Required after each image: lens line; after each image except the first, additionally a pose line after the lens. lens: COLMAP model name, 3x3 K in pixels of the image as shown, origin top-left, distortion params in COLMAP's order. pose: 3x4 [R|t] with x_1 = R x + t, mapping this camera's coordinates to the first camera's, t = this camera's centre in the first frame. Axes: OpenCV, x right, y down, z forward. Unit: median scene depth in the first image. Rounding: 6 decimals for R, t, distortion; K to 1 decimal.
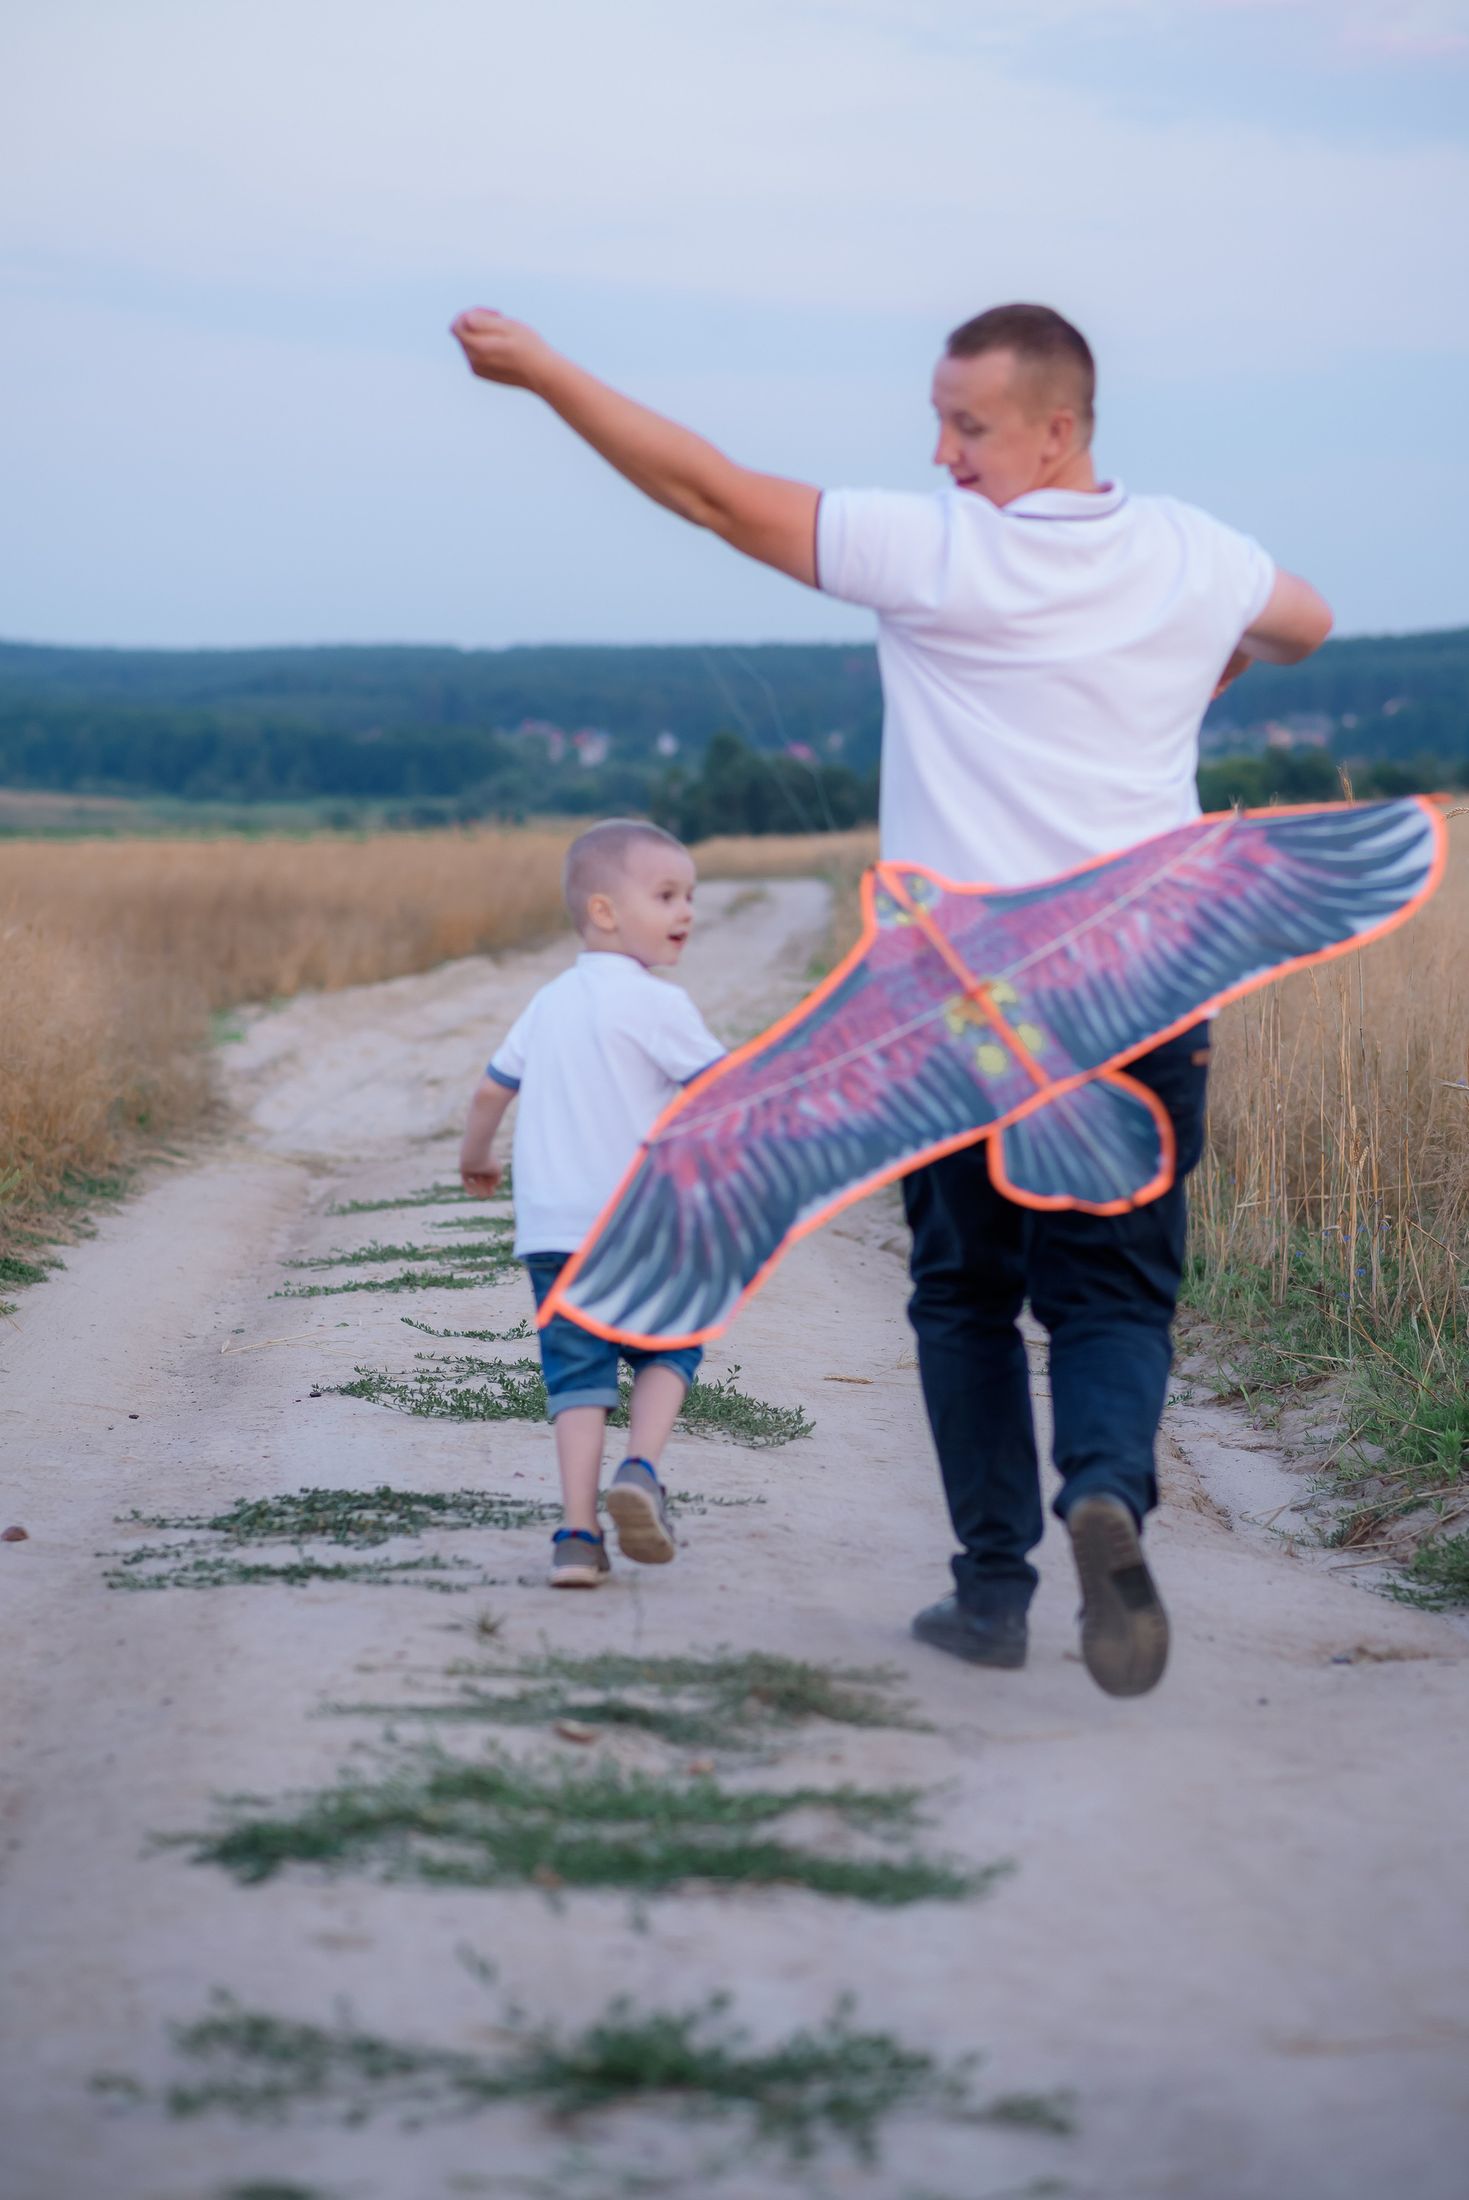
lens RADIAL K [[5334.5, 0, 734.5], [0, 5334.5, 1100.0], [0, 0, 1]] dist [0.051991, 0.386894]
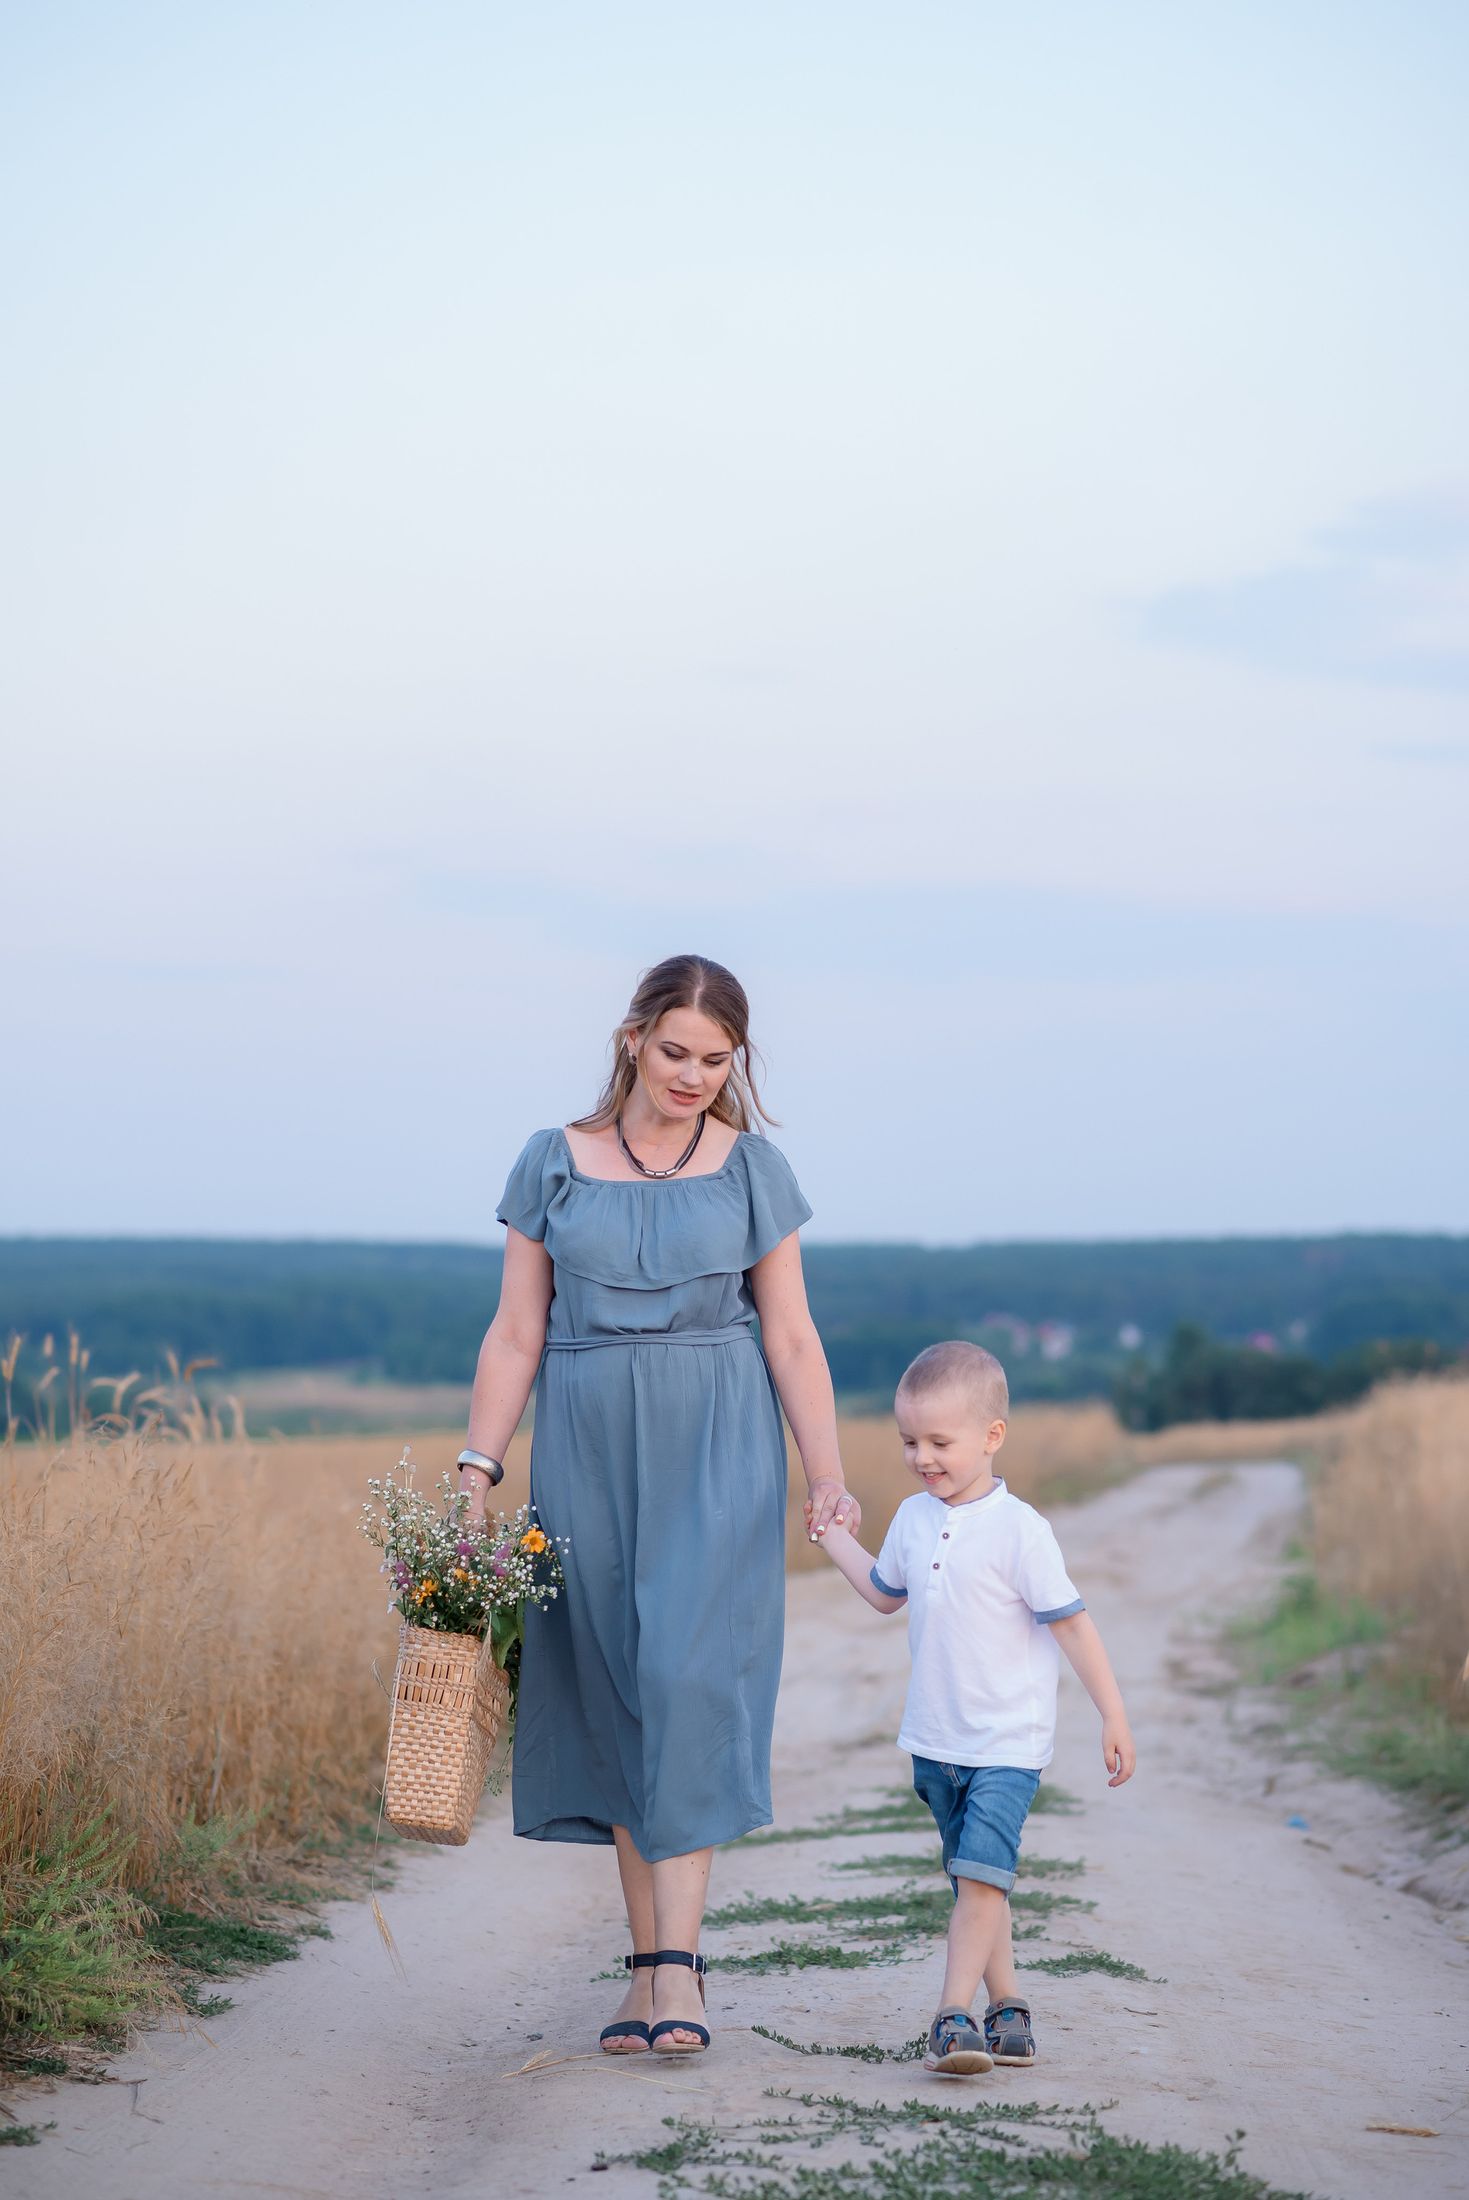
lens RADIAL K [[5255.6, 0, 734.5], [0, 5255.6, 1100.0], [0, 0, 1]] dist [0.022823, 0.698955]
pose [[0.996091, -0.015613, -0.086937, -0.002933], [0.005794, 0.993683, -0.112072, -0.002919], [0.088137, 0.111130, 0.989890, 0.332886]]
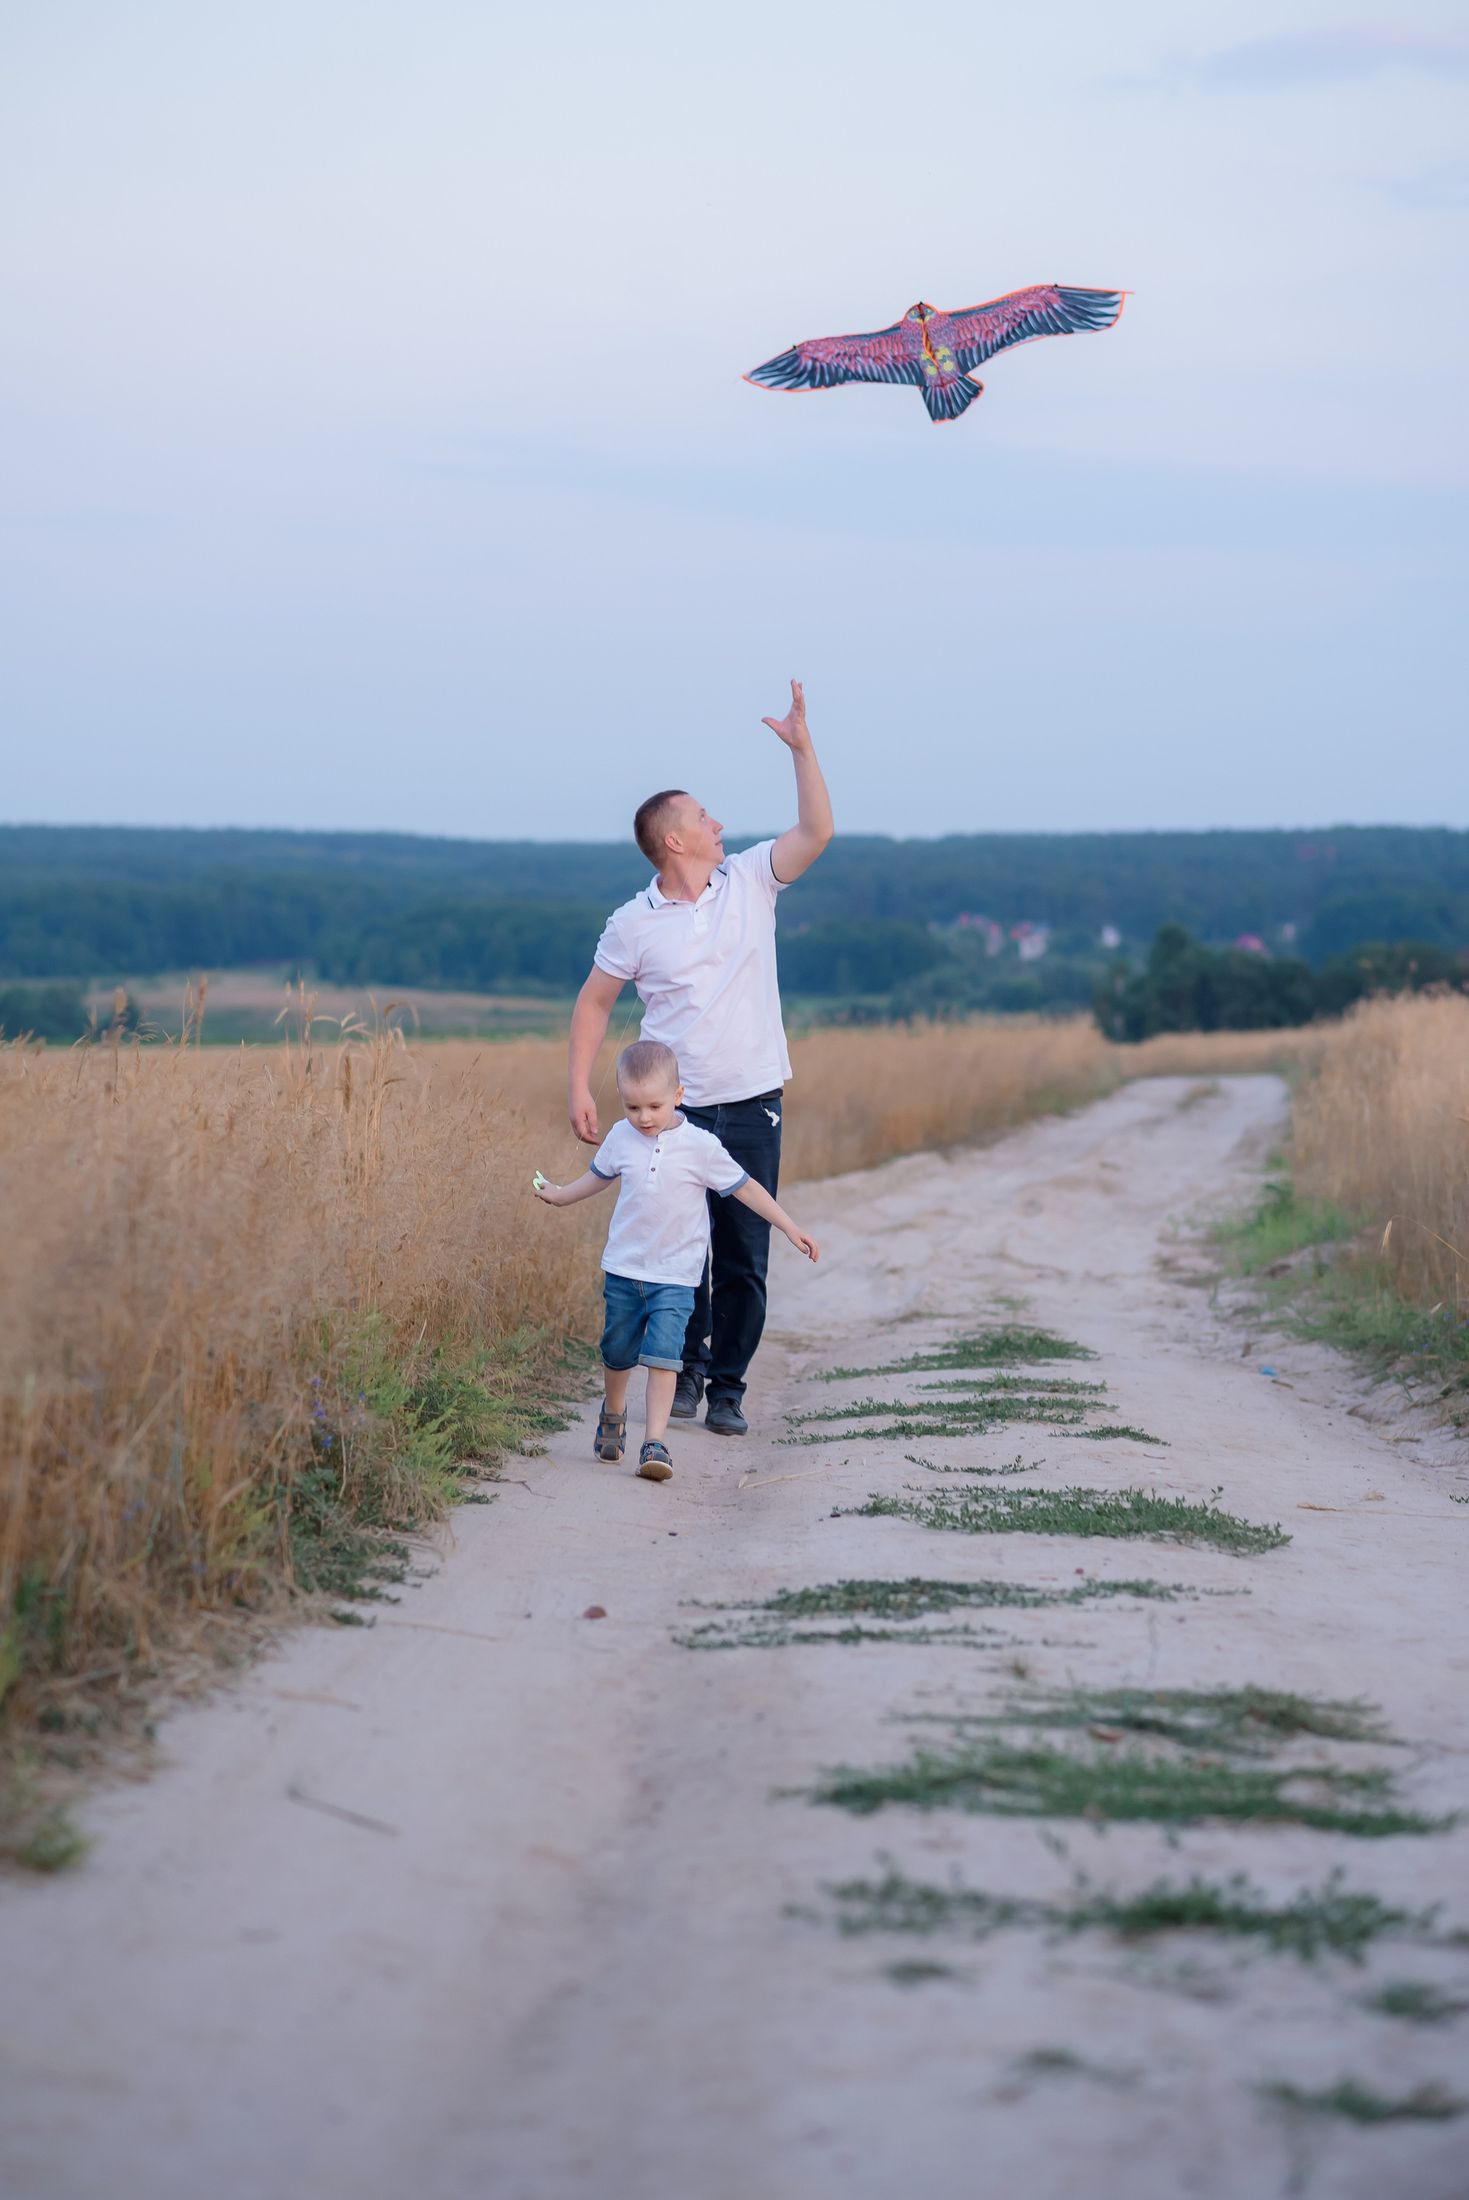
lens RADIAL K [[5625.7, 0, 734.5], [0, 5625.7, 1100.0], [0, 0, 1]] dist [0.016867, 0.566559]
pose [[0.996831, -0.005808, -0.079340, -0.006500], [0.002800, 0.999275, -0.037961, 0.013277], [0.079503, 0.037619, 0.996125, -0.158792]]
